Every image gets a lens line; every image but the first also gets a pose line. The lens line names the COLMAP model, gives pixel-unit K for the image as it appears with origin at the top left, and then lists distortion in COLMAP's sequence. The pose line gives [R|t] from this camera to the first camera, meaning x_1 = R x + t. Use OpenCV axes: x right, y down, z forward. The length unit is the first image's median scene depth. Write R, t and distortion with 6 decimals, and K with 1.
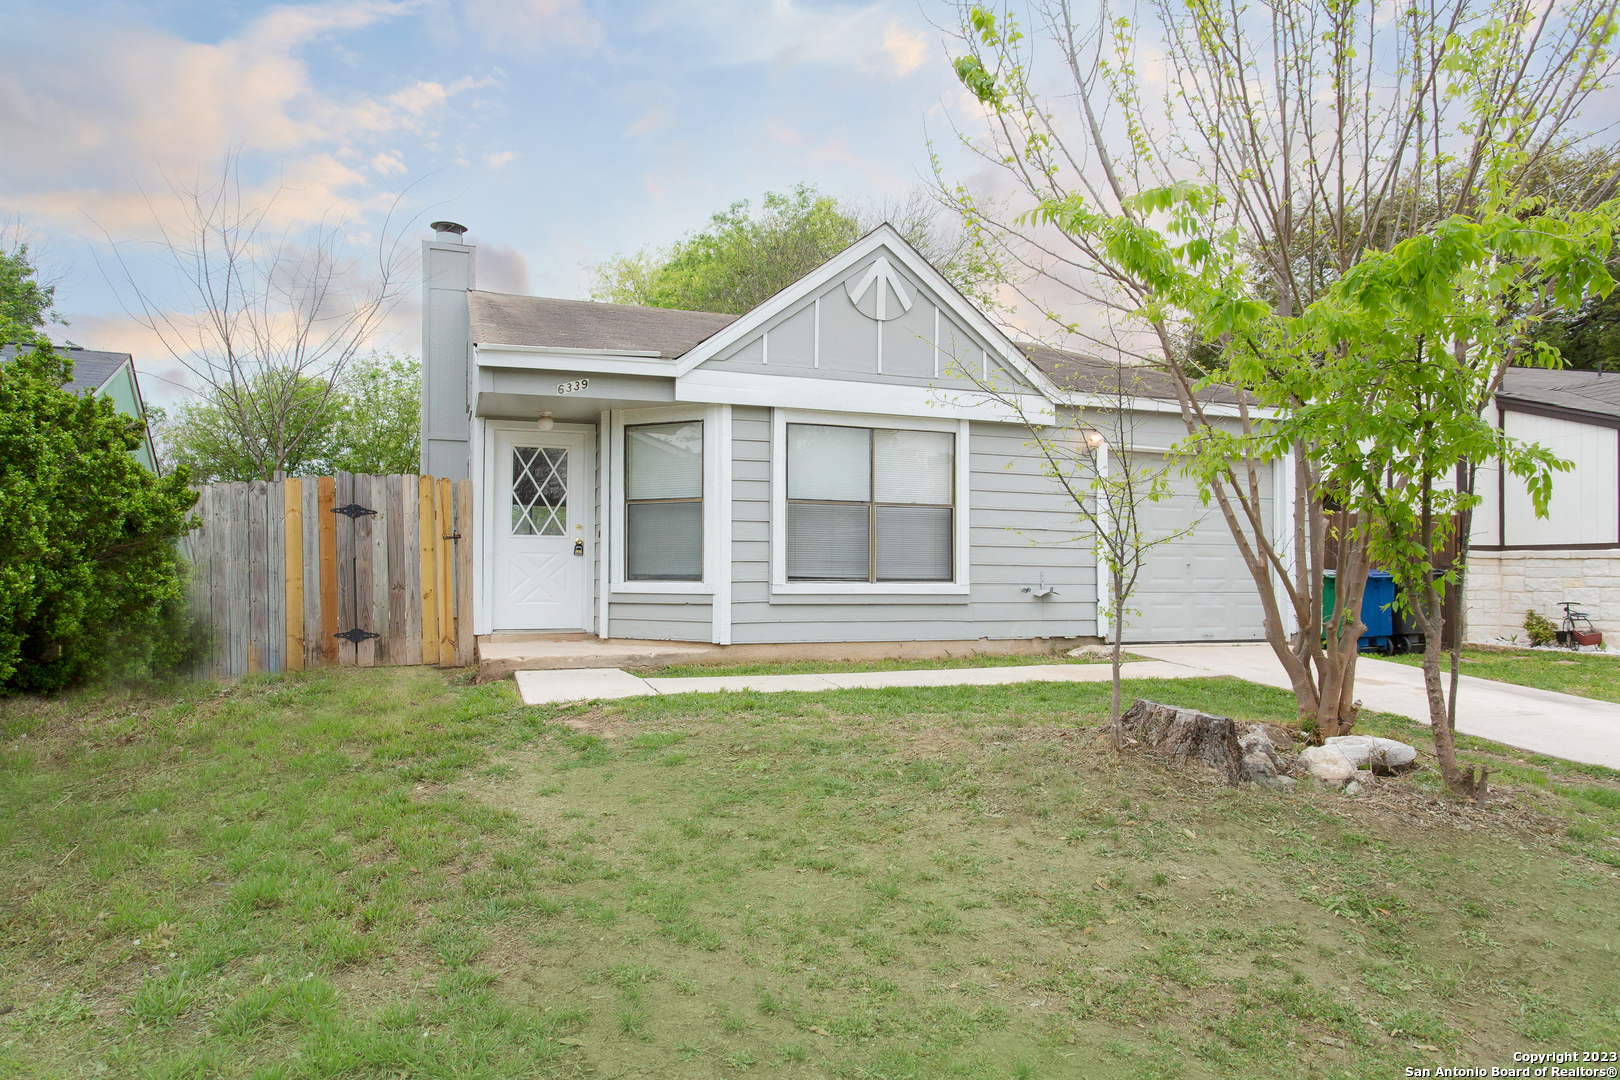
lens RADIAL K [[1019.3, 0, 813.3], [0, 1019.3, 537.9], [0, 0, 1]] dist [-0.009272, -0.001205]
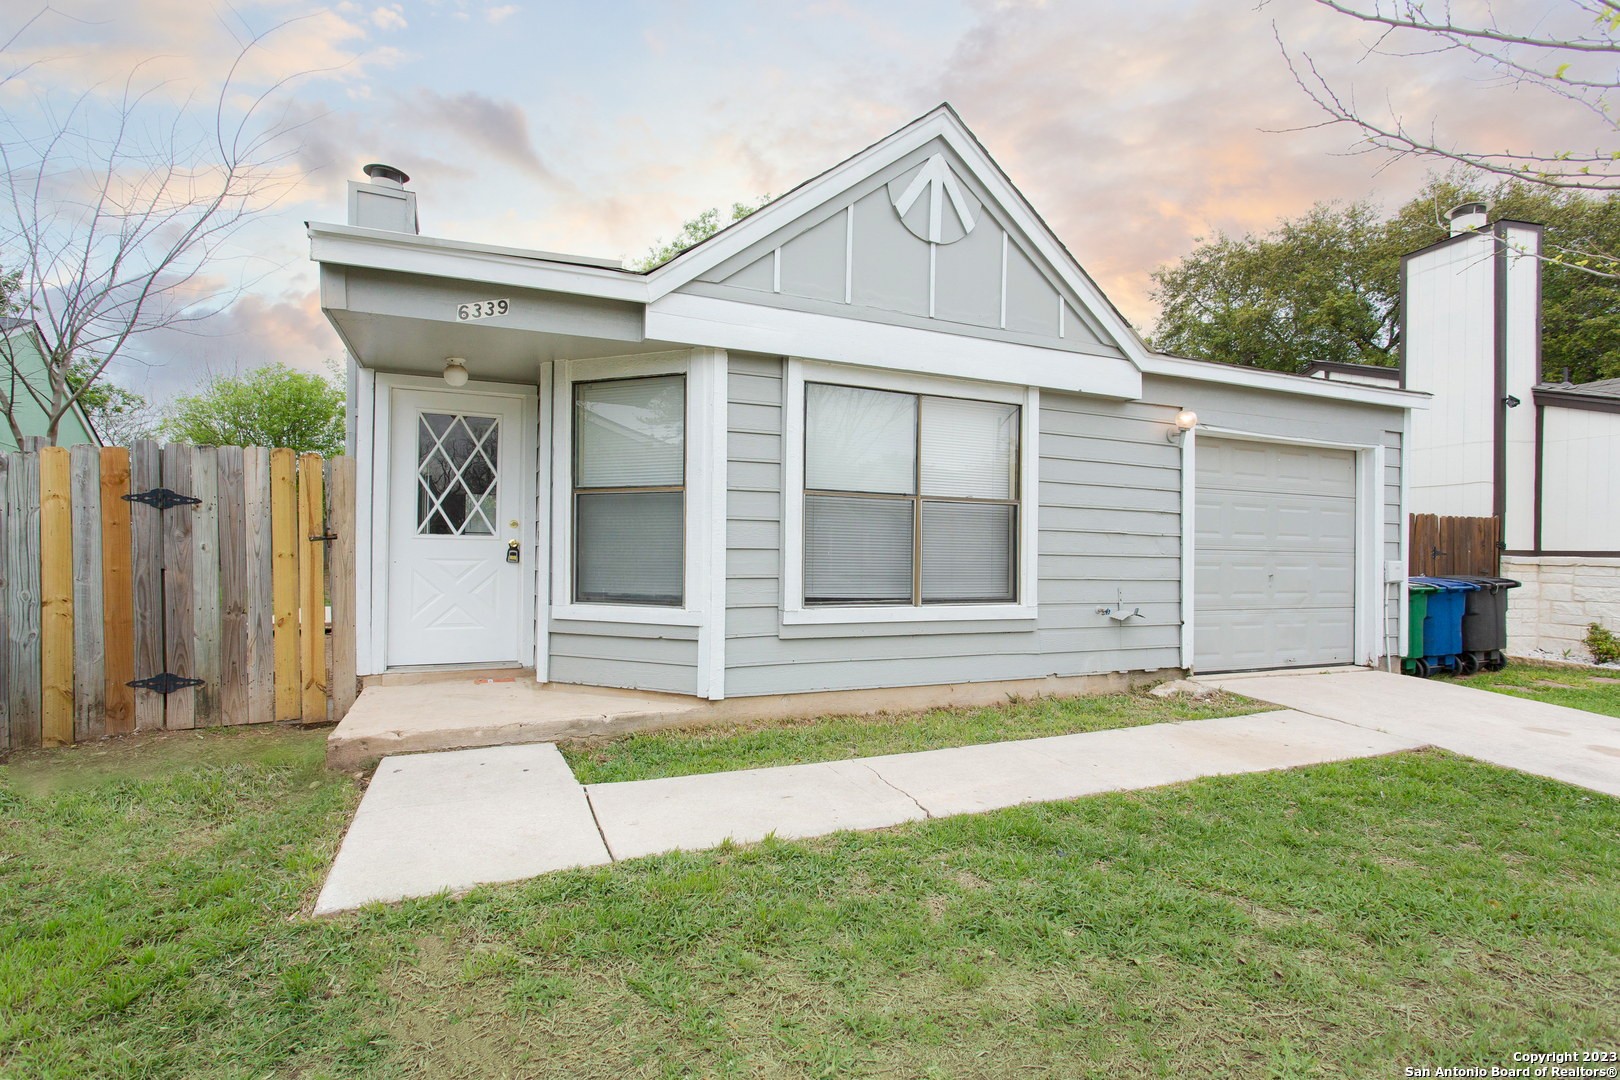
lens RADIAL K [[769.6, 0, 804.6], [0, 769.6, 538.6], [0, 0, 1]] dist [-0.006653, 0.002287]
pose [[0.998037, 0.009102, 0.061964, -0.057158], [-0.010251, 0.999781, 0.018251, -0.013336], [-0.061784, -0.018850, 0.997912, 0.458024]]
